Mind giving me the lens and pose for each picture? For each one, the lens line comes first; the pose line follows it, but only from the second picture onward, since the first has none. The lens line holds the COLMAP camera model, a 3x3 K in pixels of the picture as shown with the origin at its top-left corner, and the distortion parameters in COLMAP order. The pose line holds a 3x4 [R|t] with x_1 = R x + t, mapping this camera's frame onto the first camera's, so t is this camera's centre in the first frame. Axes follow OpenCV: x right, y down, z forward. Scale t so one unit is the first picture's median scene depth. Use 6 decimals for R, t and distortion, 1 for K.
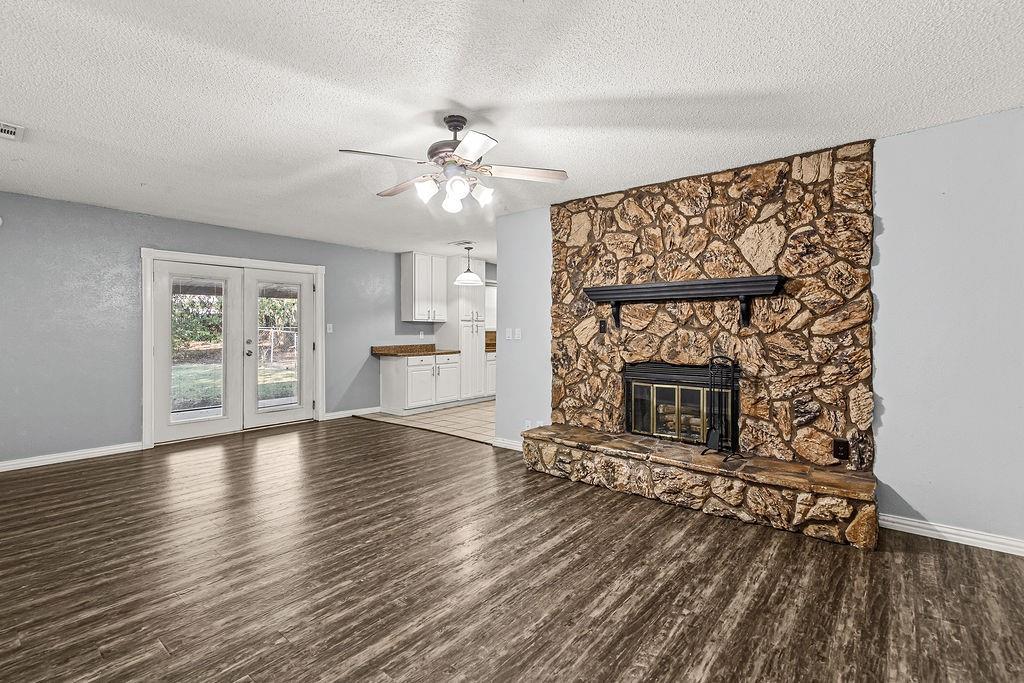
lens RADIAL K [[468.1, 0, 509.2], [0, 468.1, 329.7], [0, 0, 1]] dist [0.009859, 0.000118]
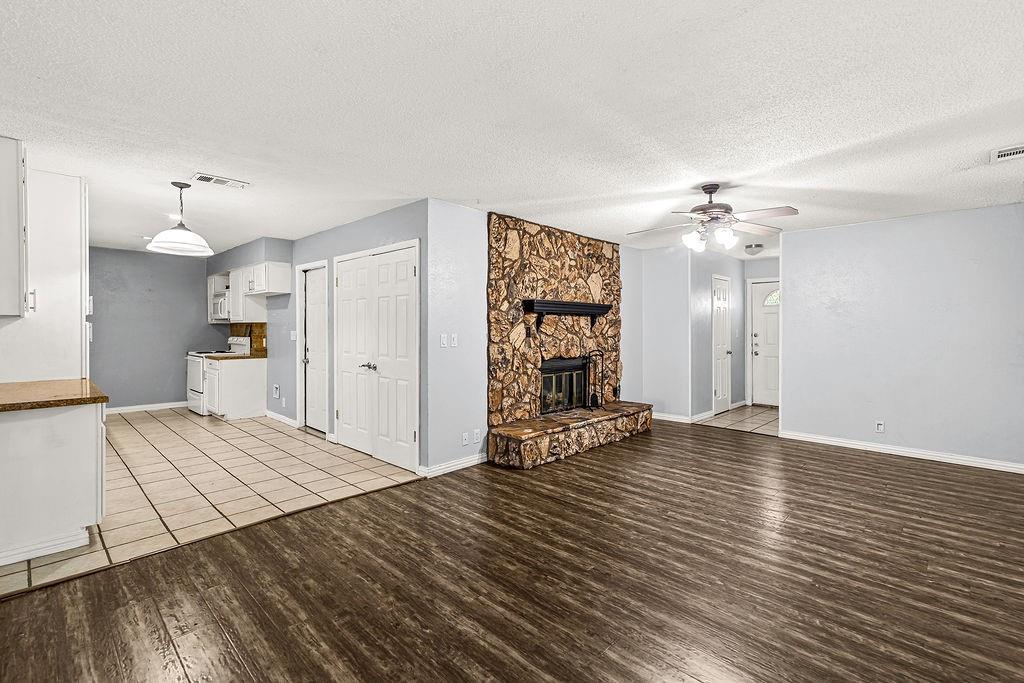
lens RADIAL K [[468.1, 0, 509.2], [0, 468.1, 329.7], [0, 0, 1]] dist [0.009859, 0.000118]
pose [[0.075218, -0.004316, 0.997158, -1.064141], [-0.004178, 0.999980, 0.004643, -0.019239], [-0.997158, -0.004515, 0.075199, 1.022141]]
